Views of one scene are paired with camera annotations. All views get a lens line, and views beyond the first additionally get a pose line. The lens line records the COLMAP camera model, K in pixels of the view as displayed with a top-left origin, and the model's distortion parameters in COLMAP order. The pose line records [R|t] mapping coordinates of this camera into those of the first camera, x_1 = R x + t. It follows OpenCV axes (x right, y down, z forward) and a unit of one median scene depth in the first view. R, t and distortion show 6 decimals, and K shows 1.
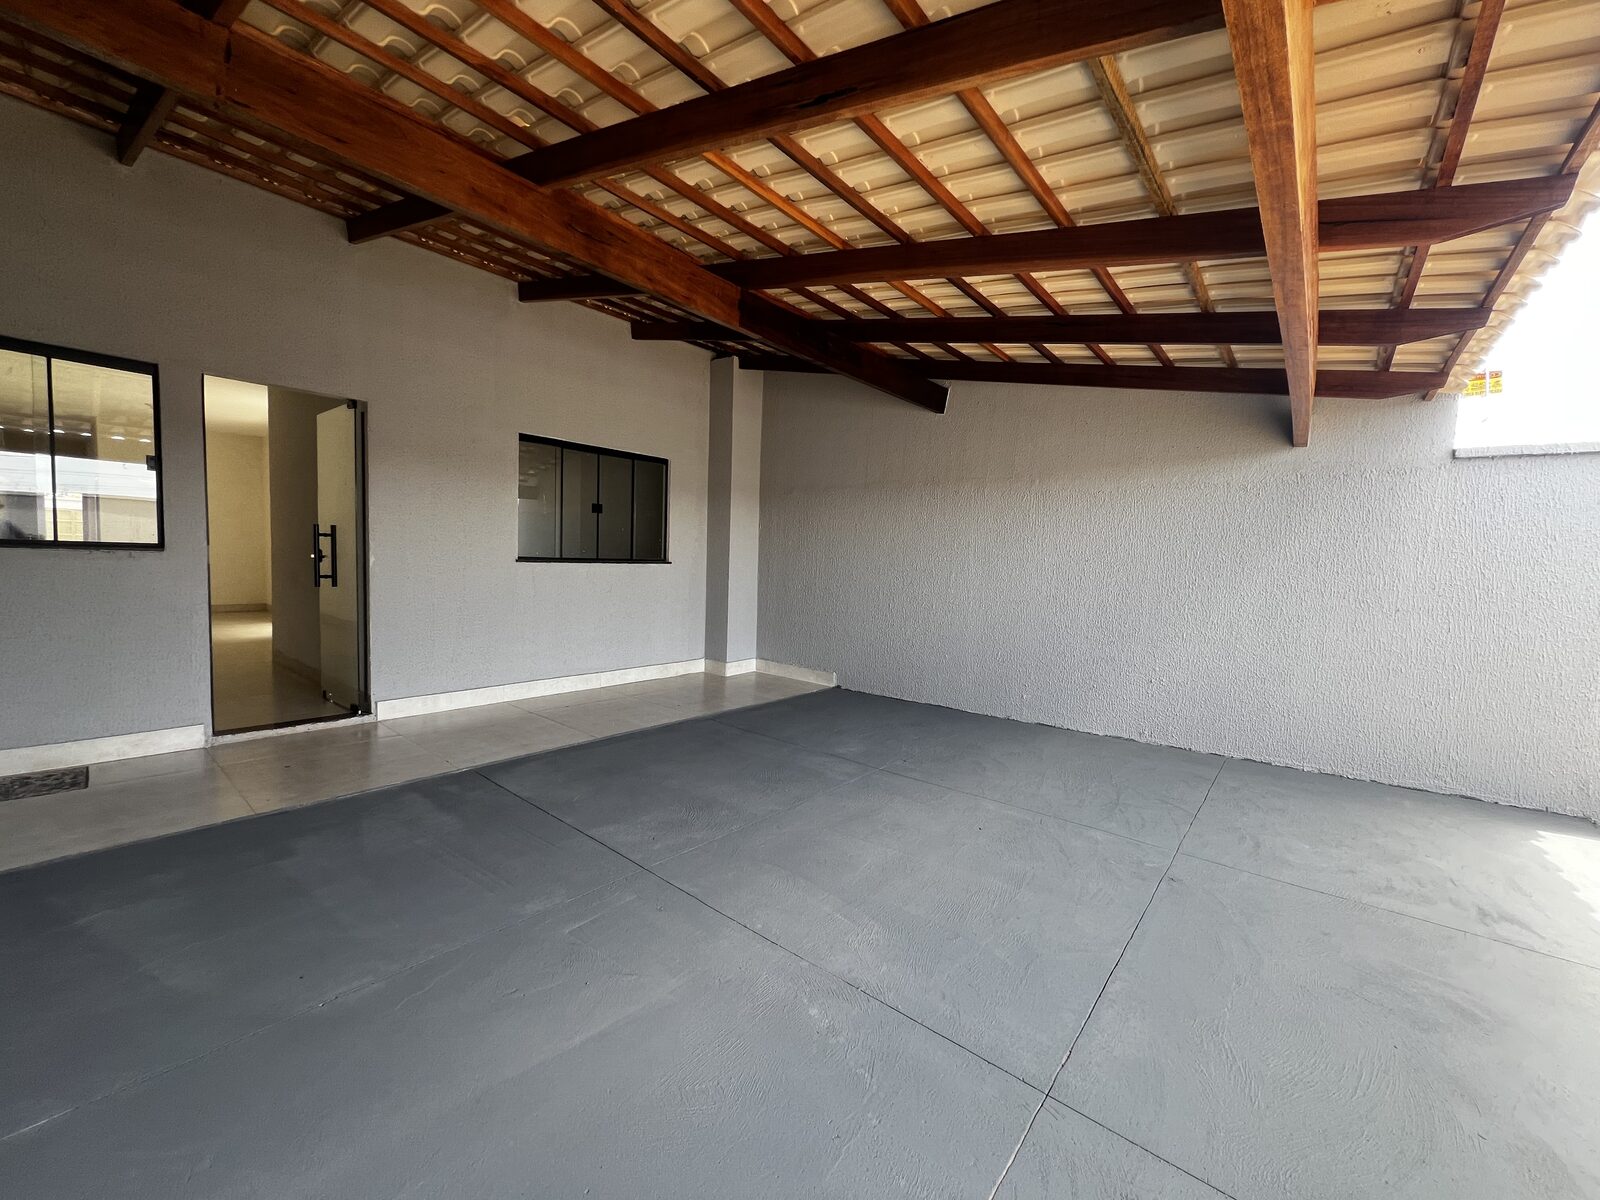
lens RADIAL K [[640.0, 0, 799.7], [0, 640.0, 599.0], [0, 0, 1]] dist [-0.002320, 0.000067]
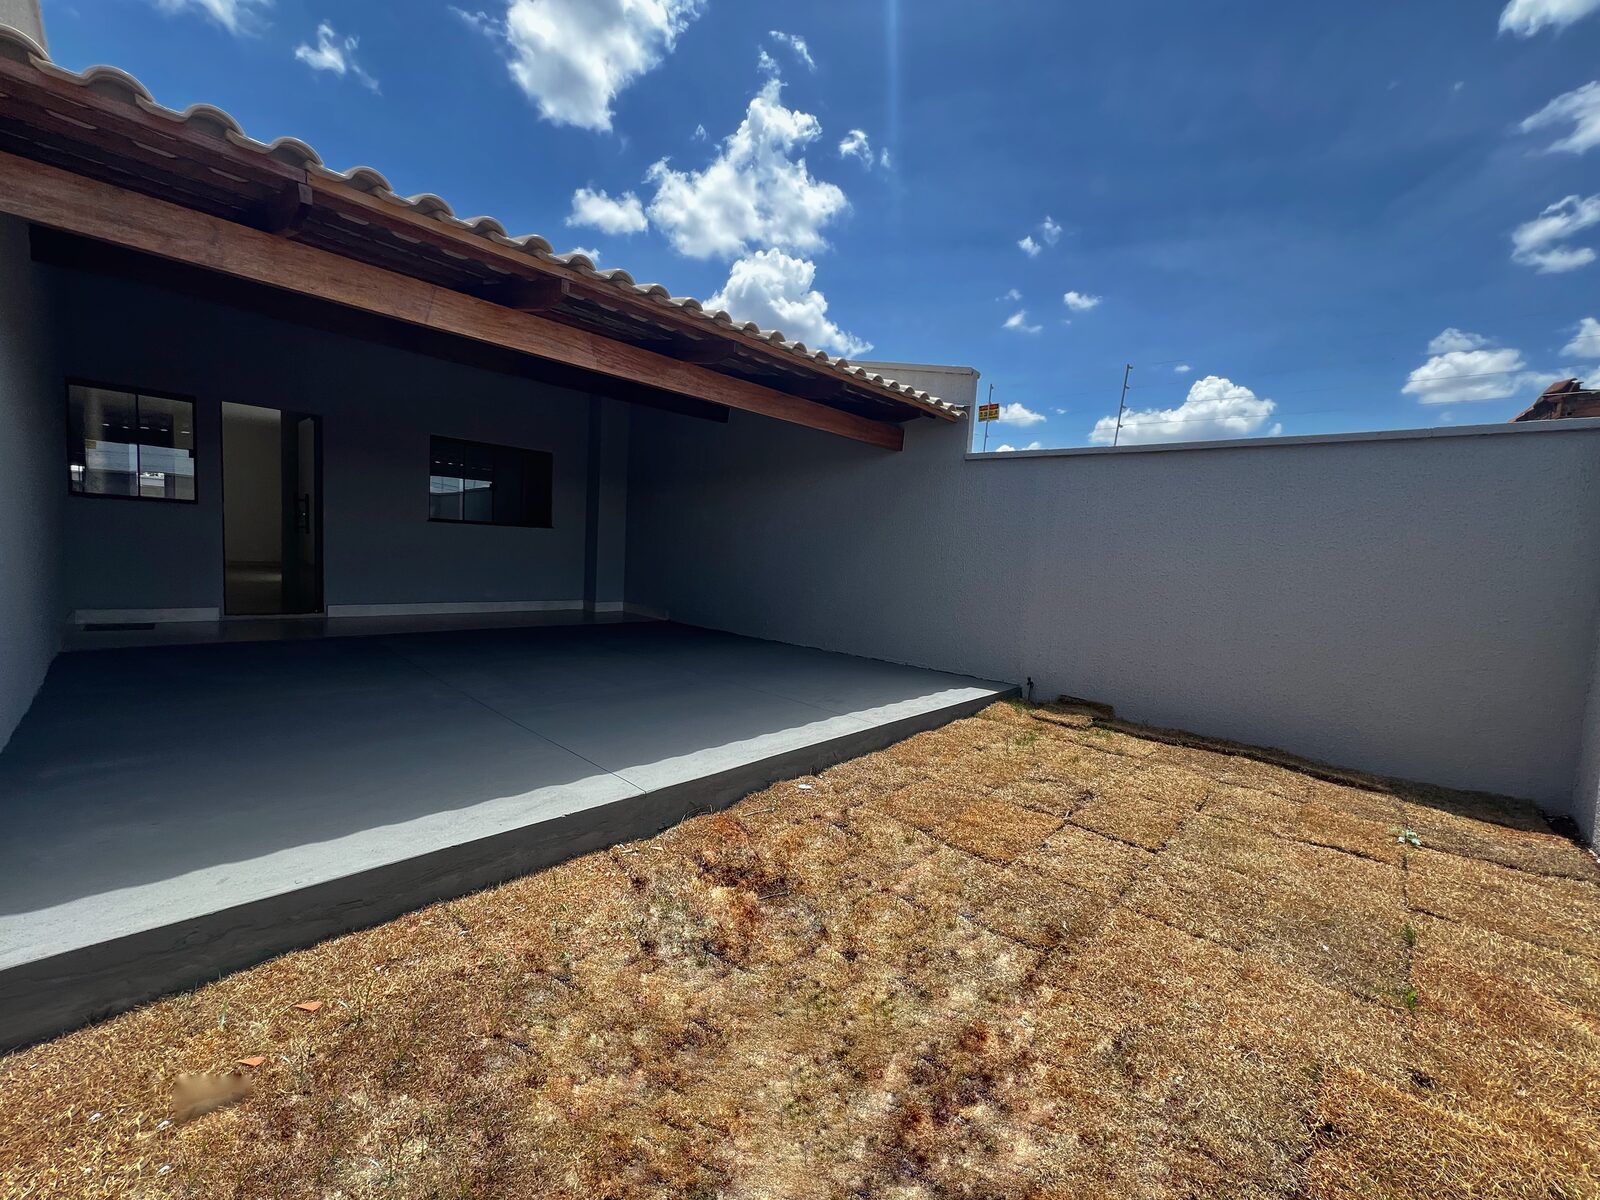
lens RADIAL K [[640.0, 0, 797.6], [0, 640.0, 601.0], [0, 0, 1]] dist [-0.002320, 0.000067]
pose [[0.997508, 0.028050, -0.064742, 0.598338], [-0.027001, 0.999490, 0.017023, 0.090839], [0.065187, -0.015232, 0.997757, -0.501396]]
